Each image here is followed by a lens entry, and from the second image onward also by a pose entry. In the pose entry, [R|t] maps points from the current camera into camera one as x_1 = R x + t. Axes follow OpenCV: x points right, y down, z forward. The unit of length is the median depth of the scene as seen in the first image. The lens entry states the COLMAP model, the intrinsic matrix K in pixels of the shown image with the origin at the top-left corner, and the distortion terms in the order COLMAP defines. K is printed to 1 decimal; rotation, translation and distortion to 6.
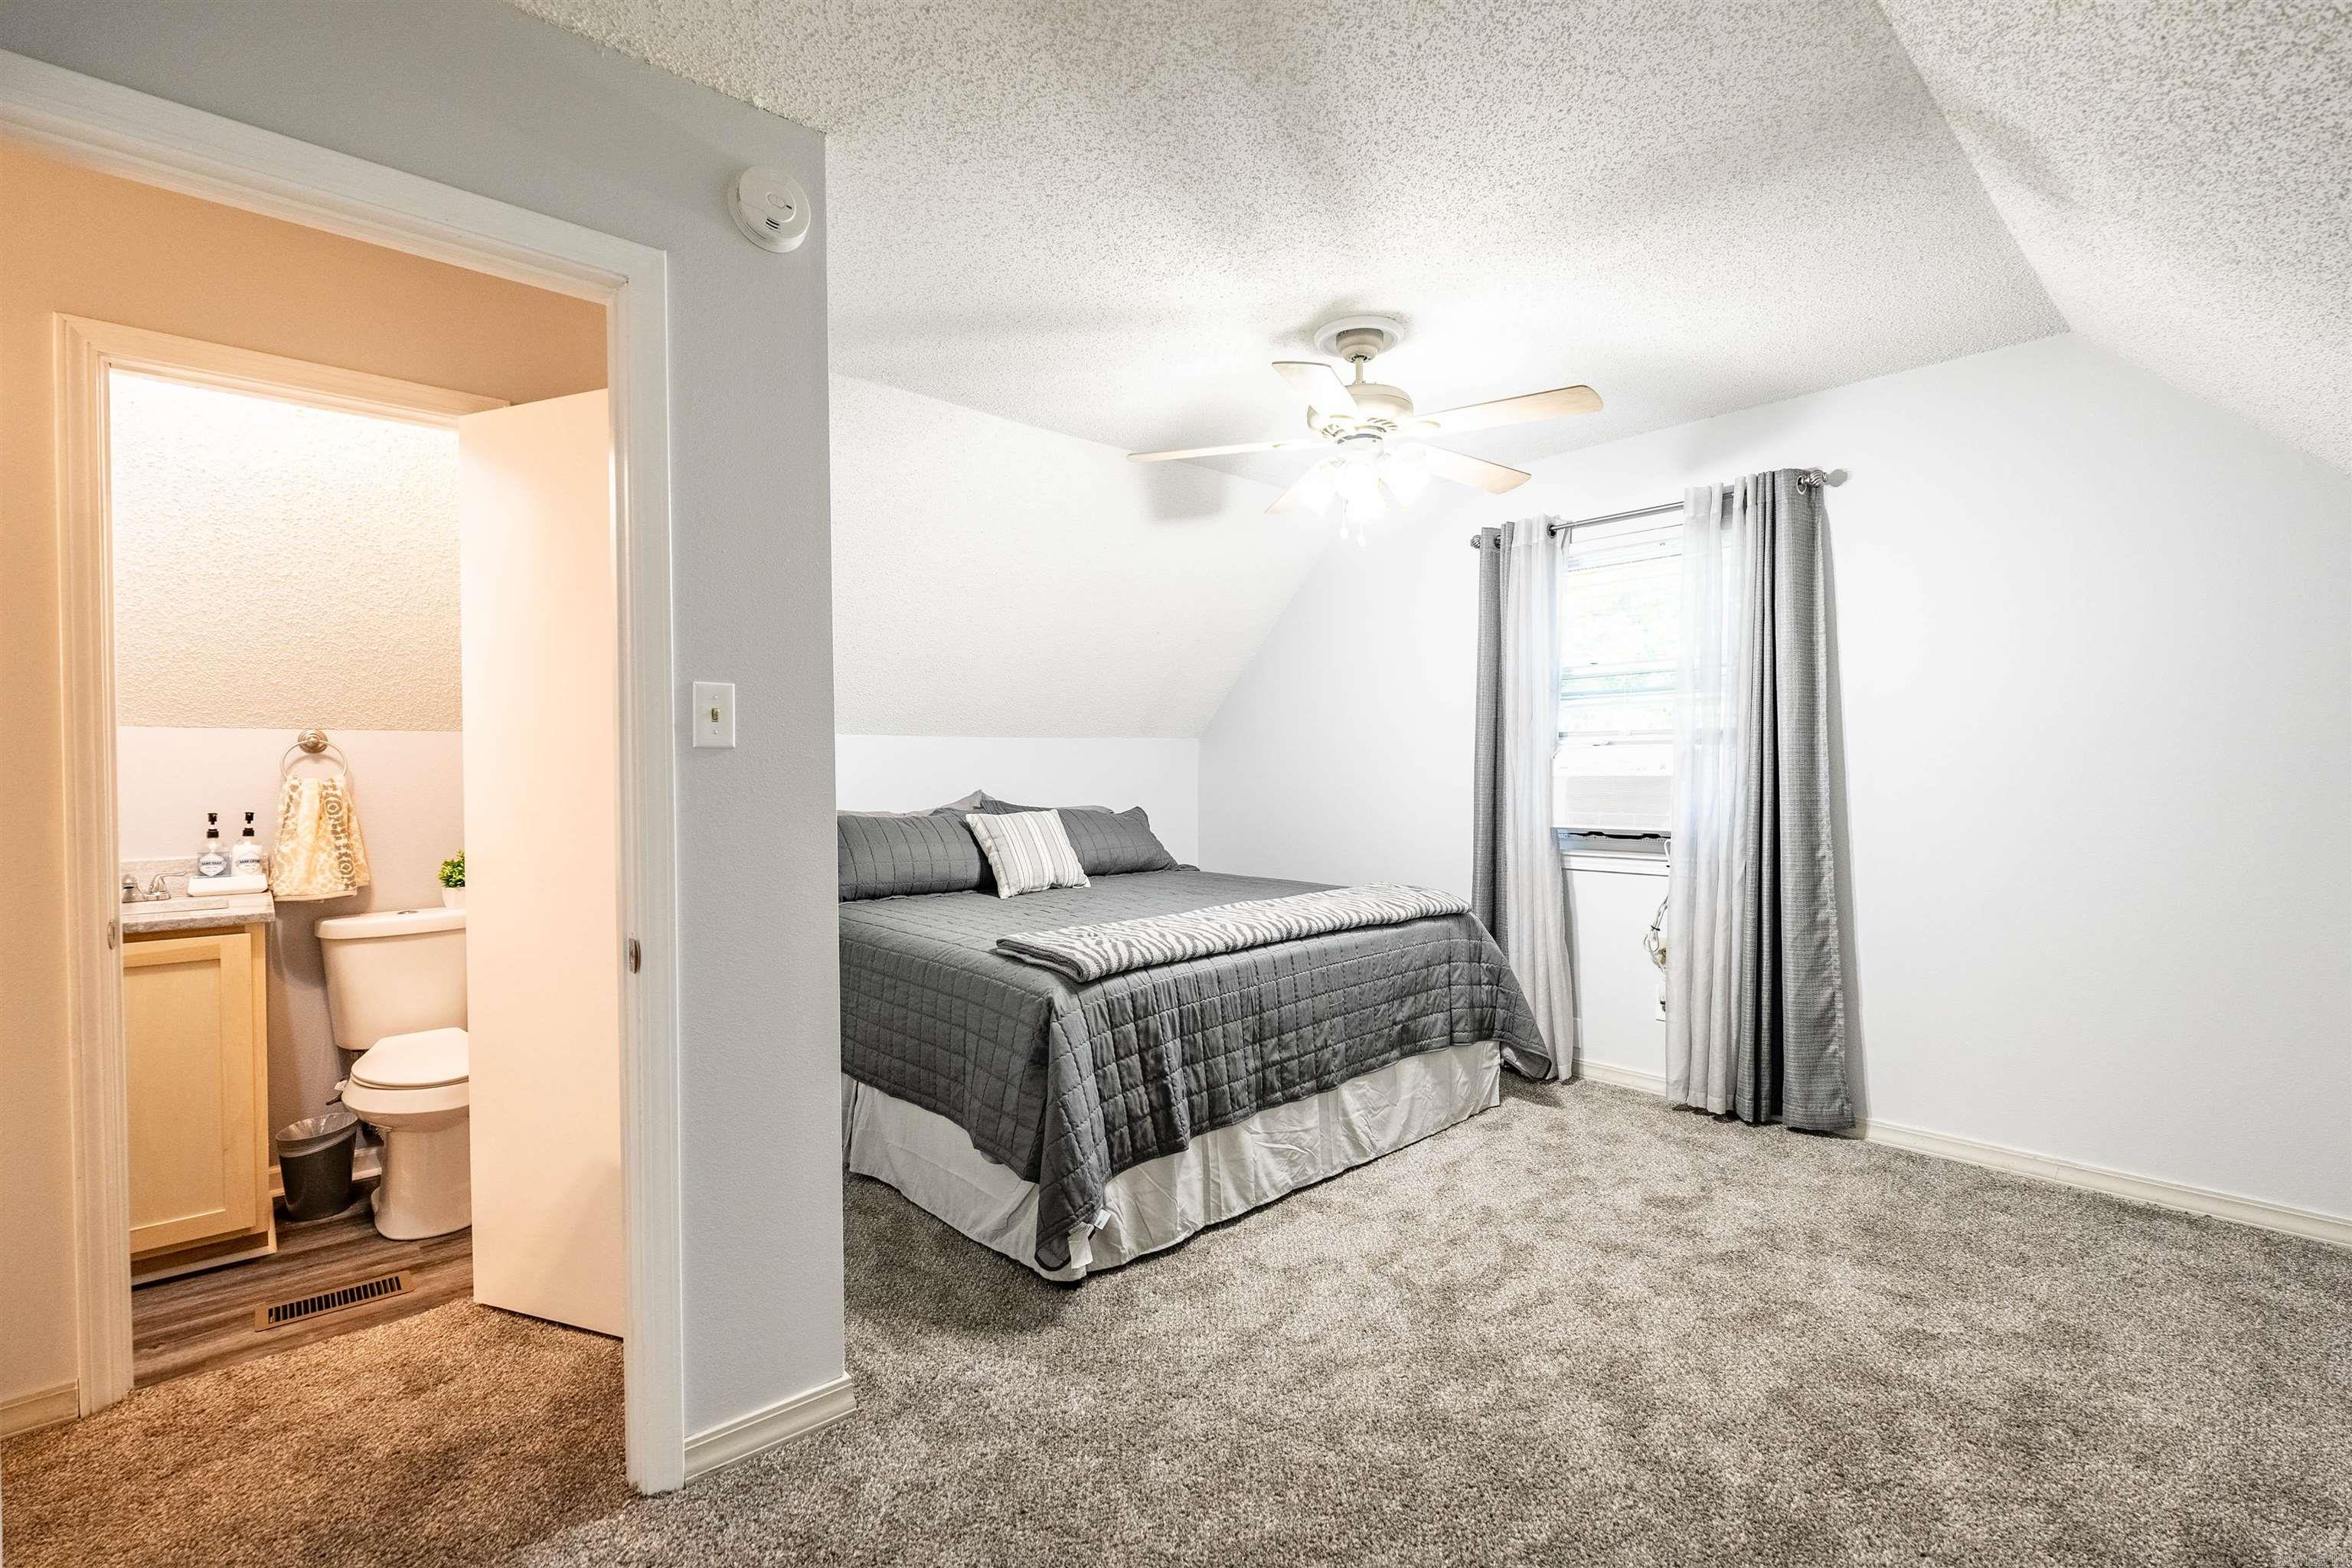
lens RADIAL K [[1030.0, 0, 1176.4], [0, 1030.0, 782.6], [0, 0, 1]] dist [-0.005027, -0.000388]
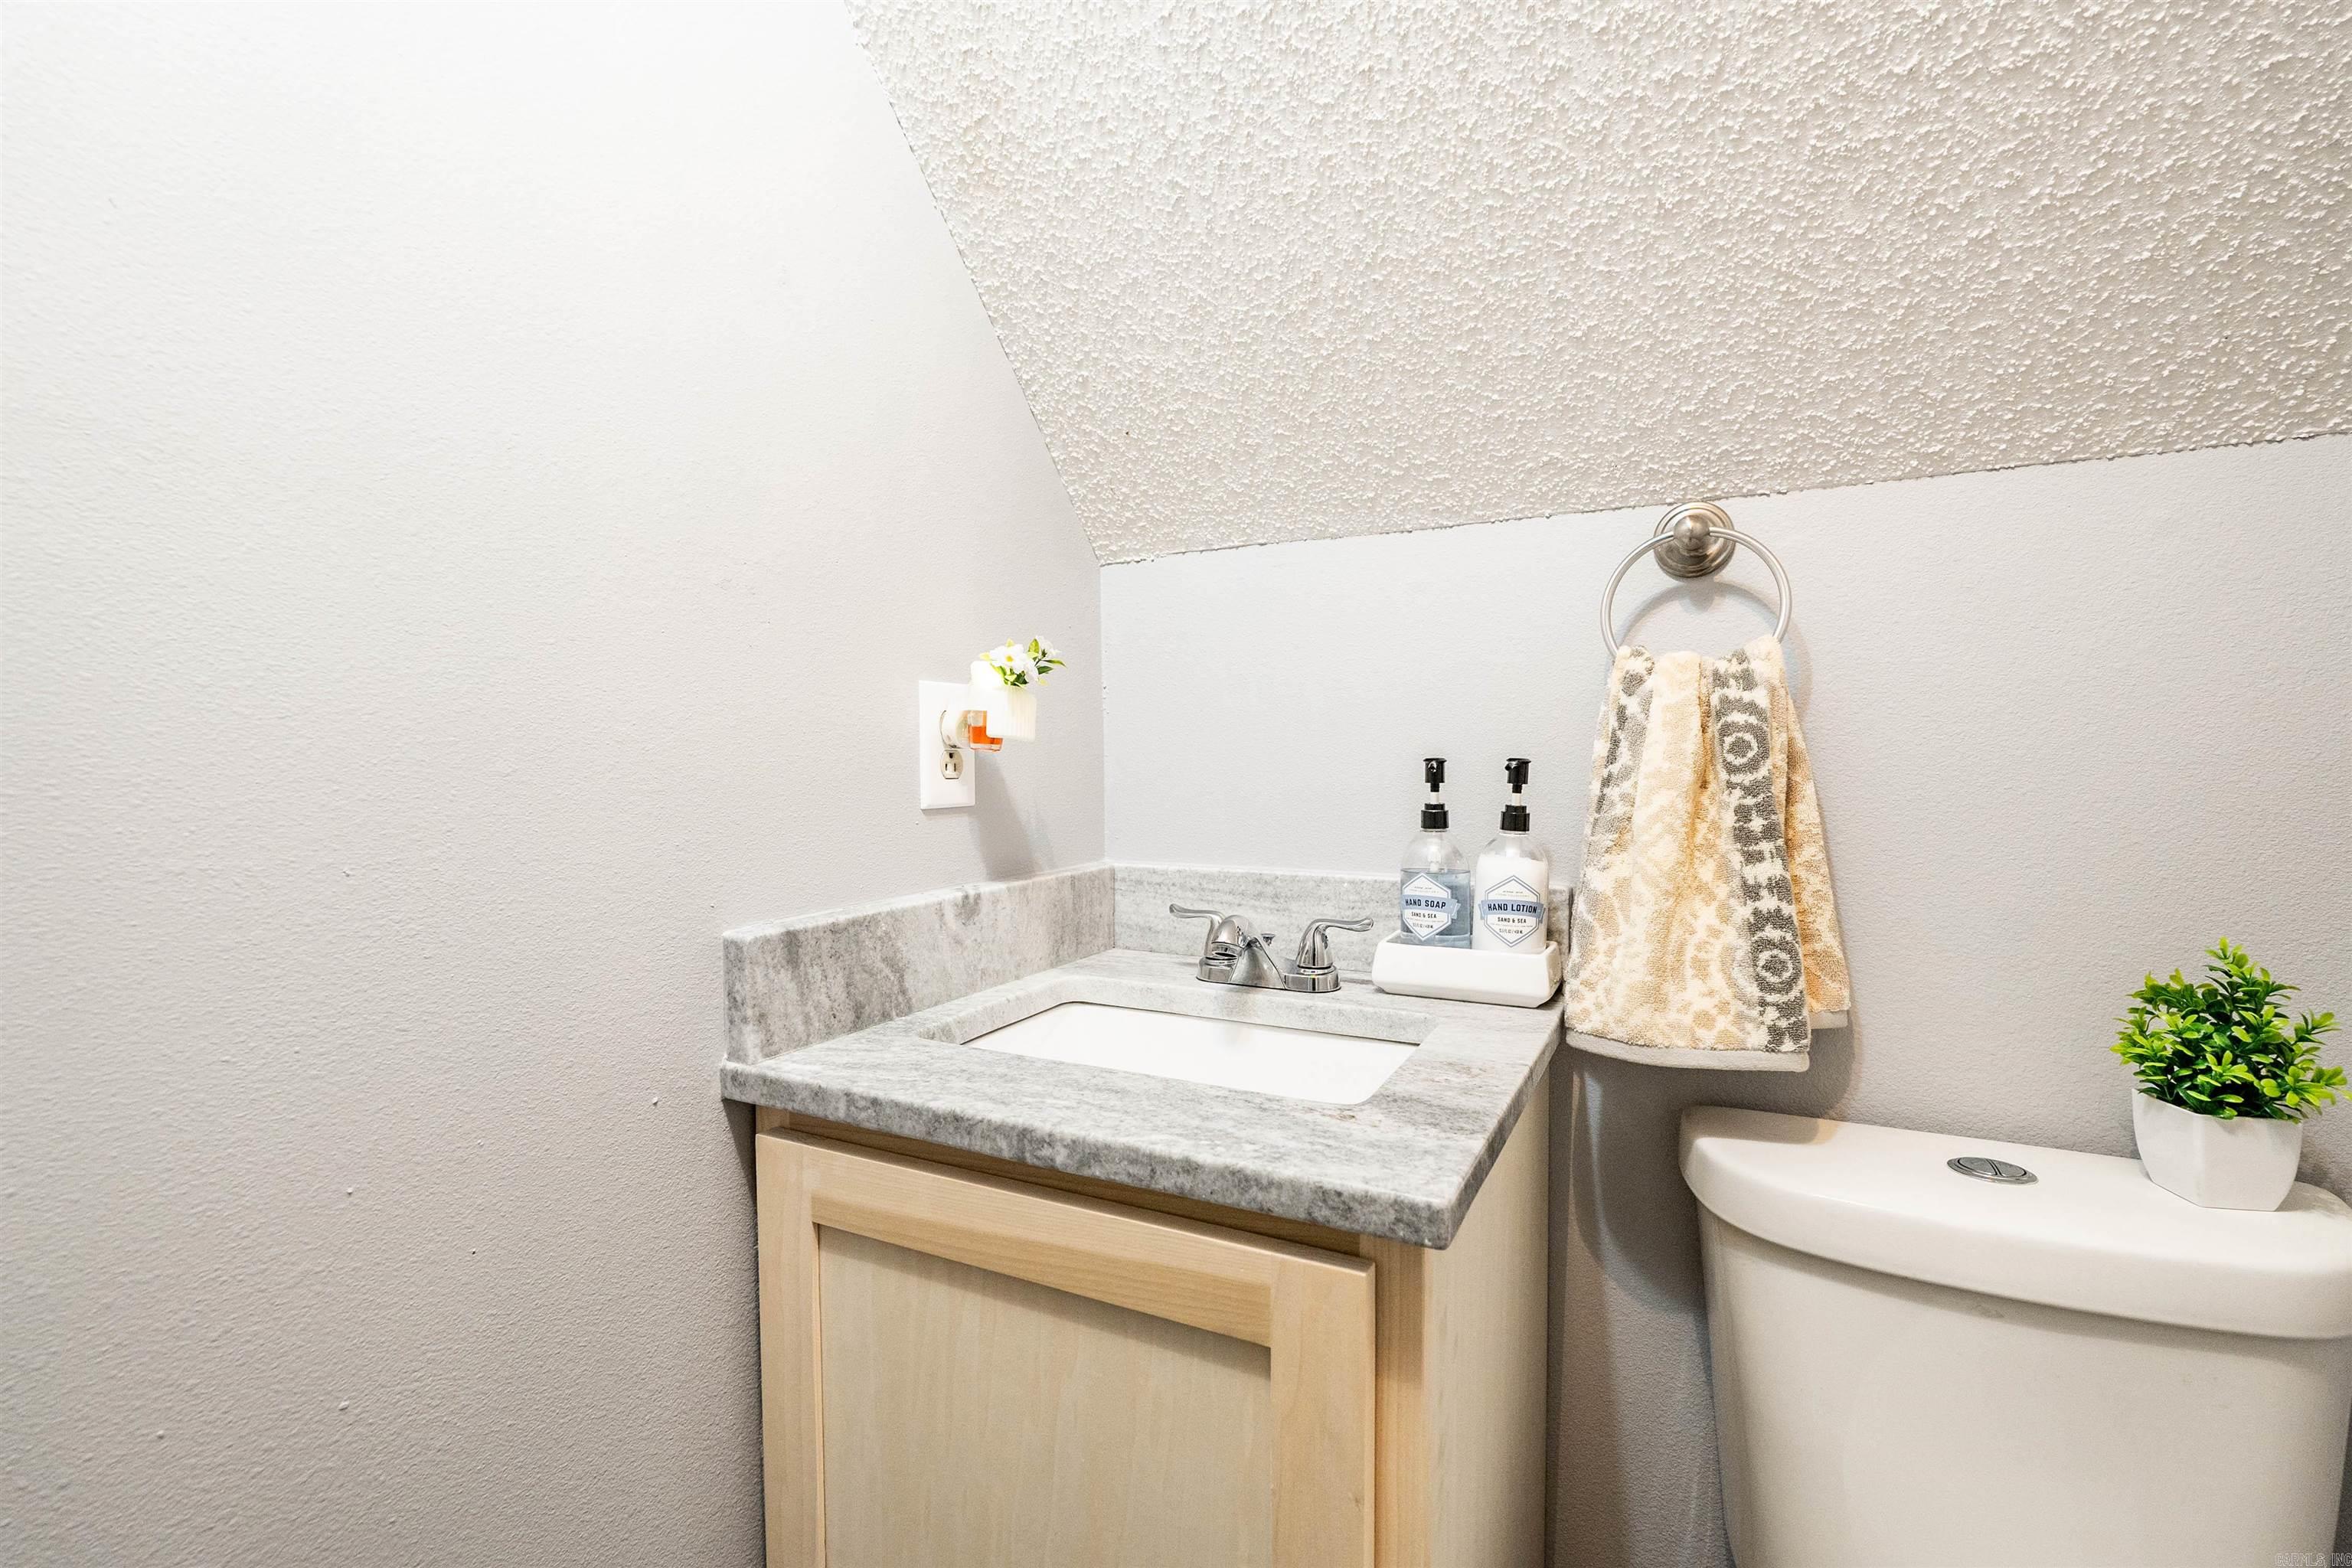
lens RADIAL K [[1030.0, 0, 1176.7], [0, 1030.0, 789.5], [0, 0, 1]] dist [-0.005027, -0.000388]
pose [[0.345557, 0.022772, -0.938121, -0.613435], [-0.020178, 0.999655, 0.016833, 0.034482], [0.938181, 0.013113, 0.345897, 0.761536]]
